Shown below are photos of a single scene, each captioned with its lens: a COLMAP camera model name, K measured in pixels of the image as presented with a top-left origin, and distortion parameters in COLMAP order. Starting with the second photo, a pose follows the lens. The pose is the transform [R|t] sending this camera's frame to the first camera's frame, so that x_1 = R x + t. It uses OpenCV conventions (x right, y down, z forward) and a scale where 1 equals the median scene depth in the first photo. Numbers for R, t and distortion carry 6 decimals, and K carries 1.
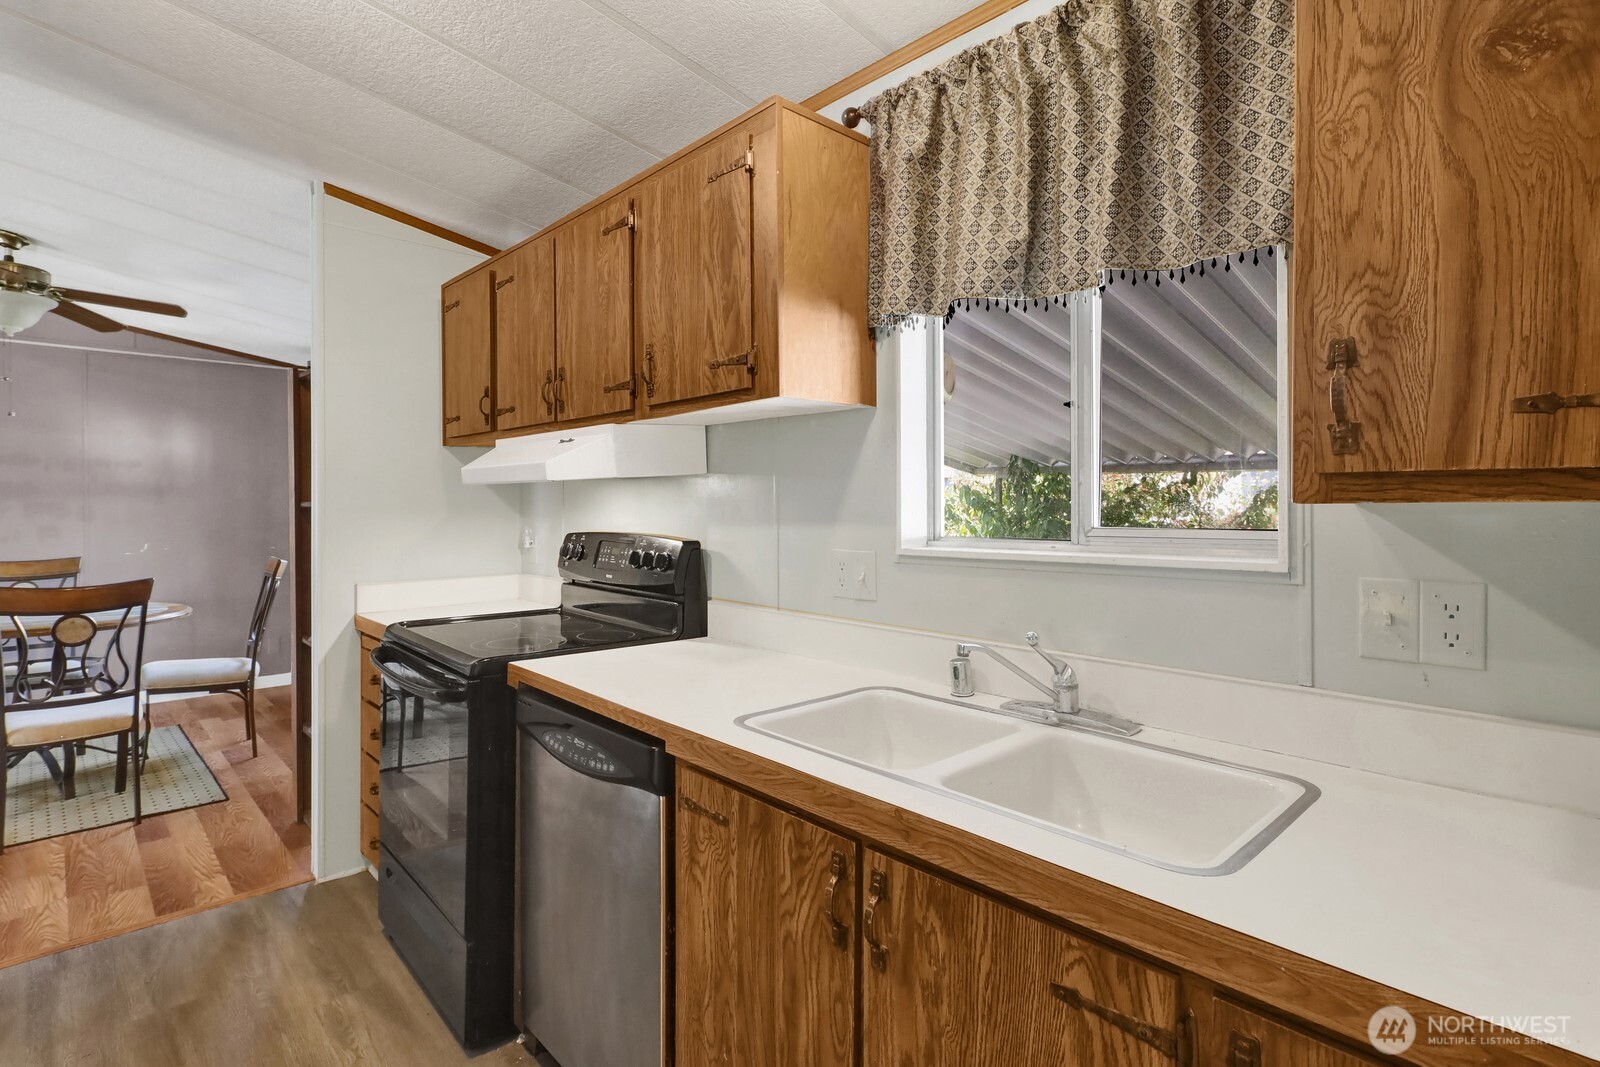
lens RADIAL K [[793.5, 0, 806.9], [0, 793.5, 512.7], [0, 0, 1]] dist [0.014533, -0.007045]
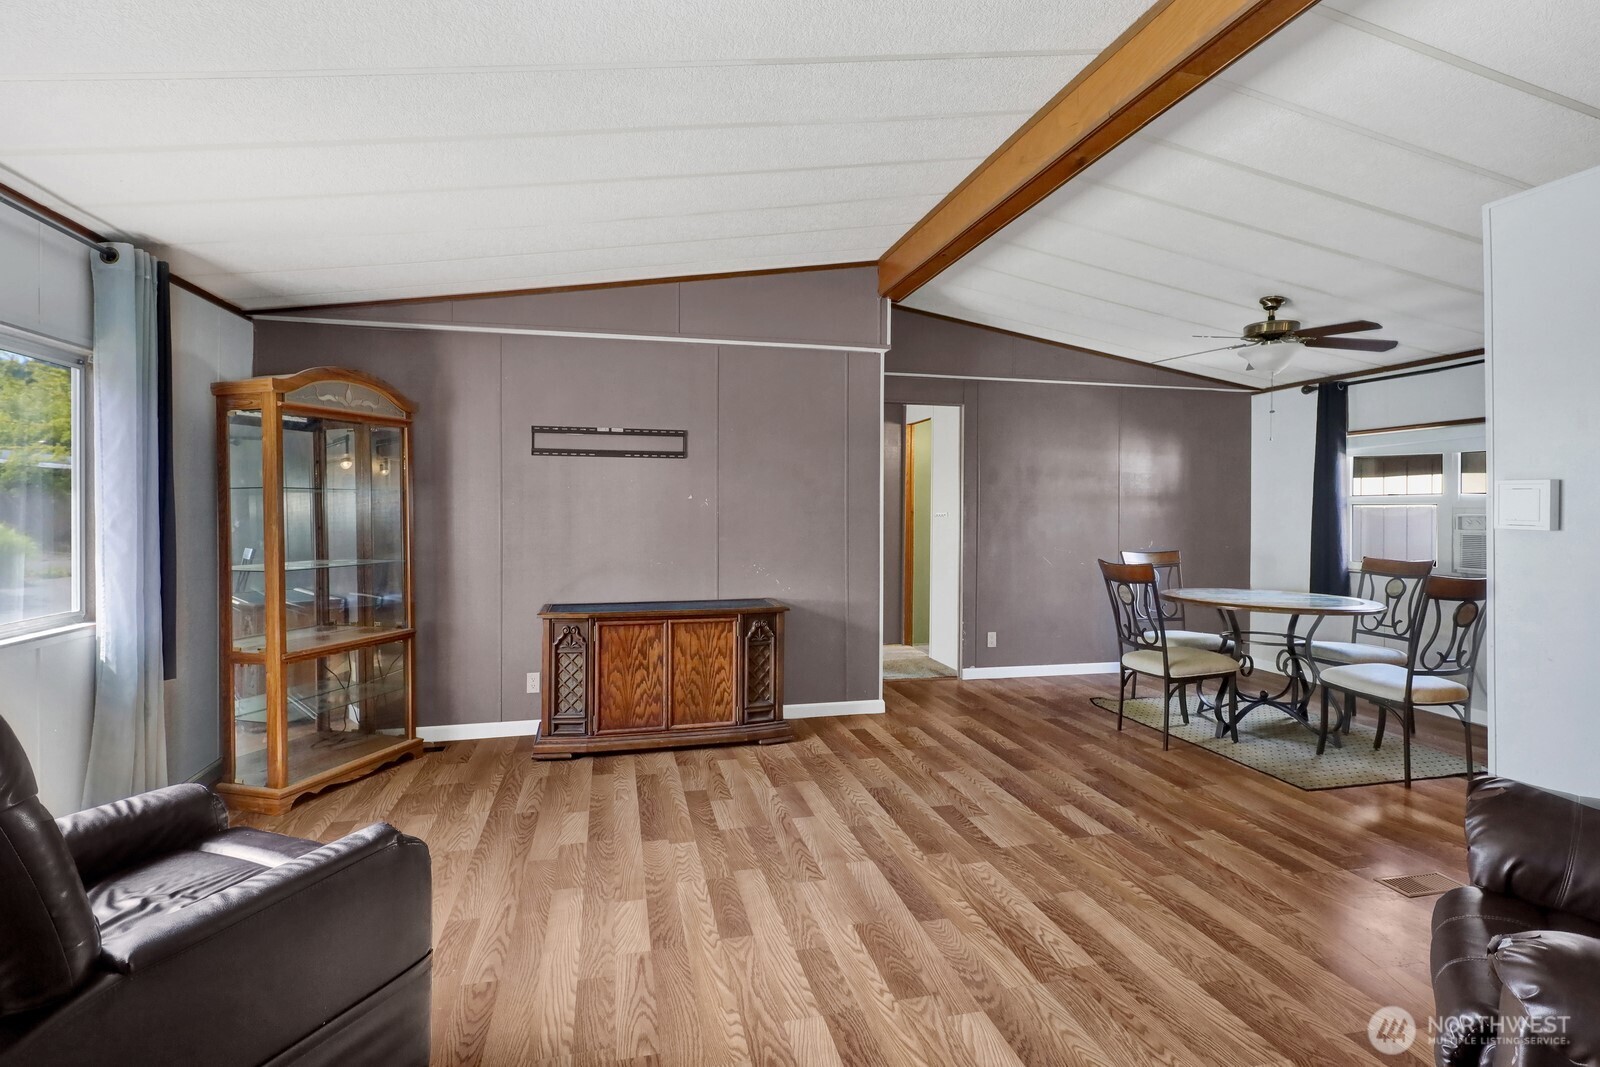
lens RADIAL K [[793.5, 0, 789.9], [0, 793.5, 510.5], [0, 0, 1]] dist [0.014533, -0.007045]
pose [[0.860874, 0.009897, -0.508722, -1.688654], [-0.013582, 0.999902, -0.003531, 0.010467], [0.508637, 0.009949, 0.860924, -0.816158]]
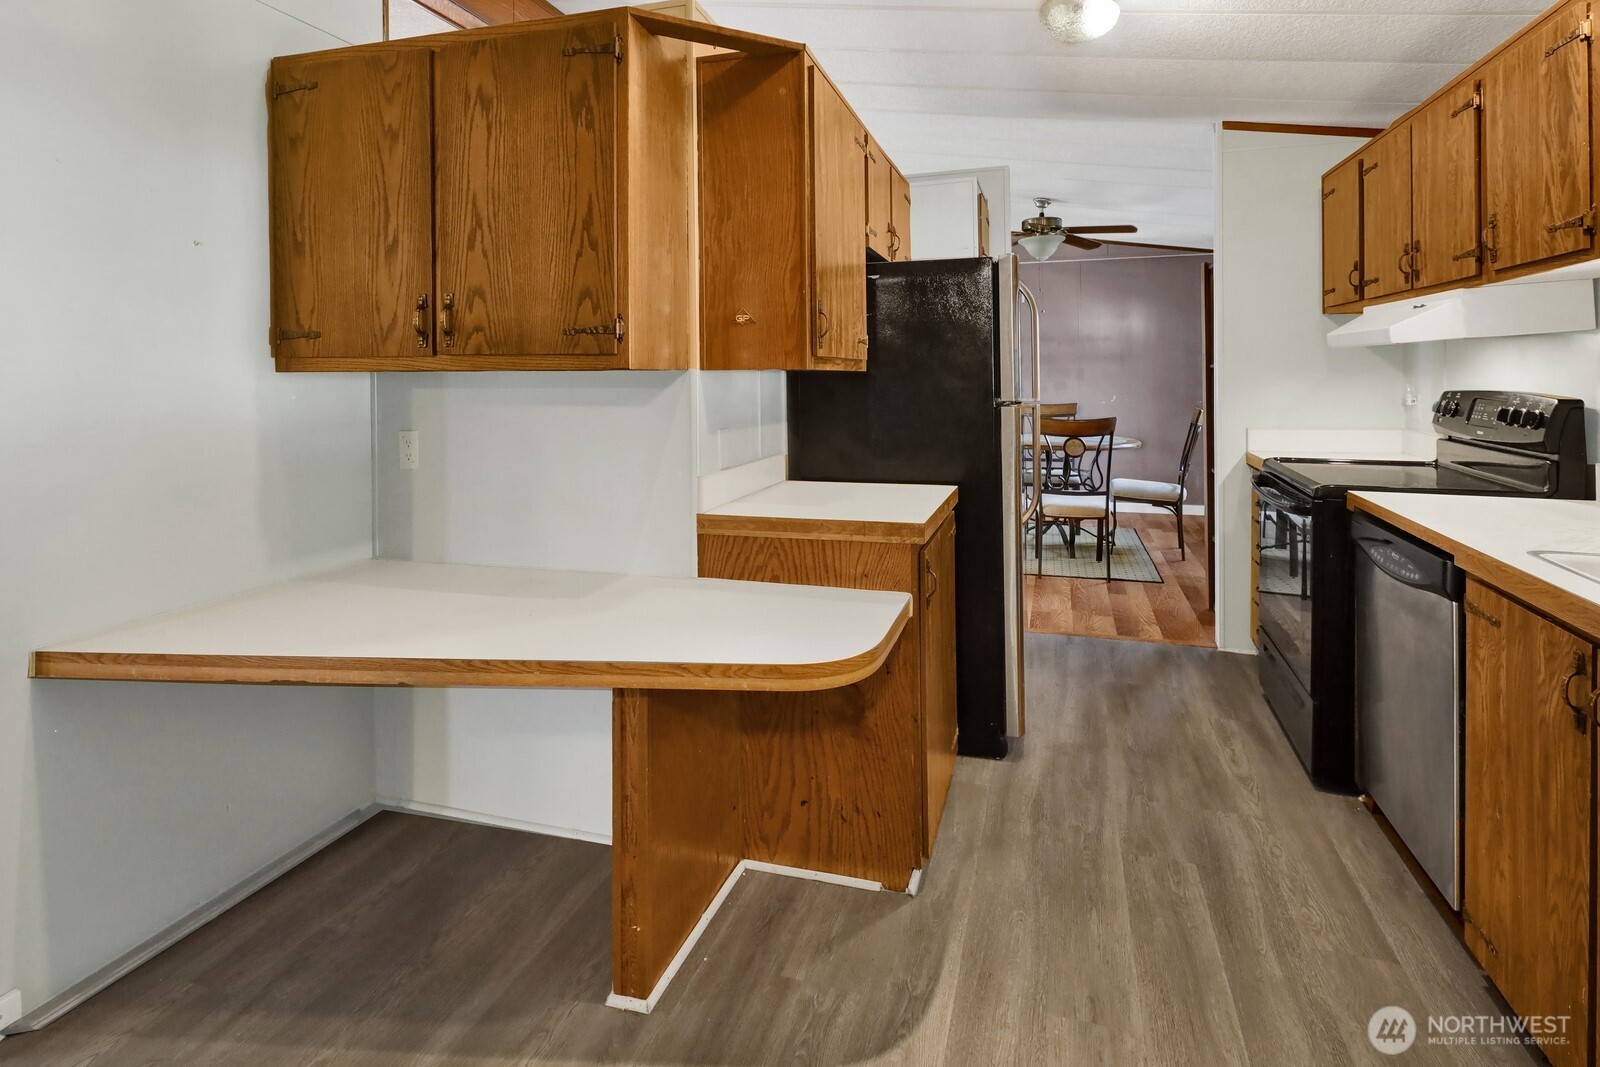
lens RADIAL K [[793.5, 0, 803.4], [0, 793.5, 373.8], [0, 0, 1]] dist [0.014533, -0.007045]
pose [[0.482541, -0.001887, -0.875871, 0.270547], [0.001719, 0.999998, -0.001207, 0.003826], [0.875872, -0.000923, 0.482543, -0.307289]]
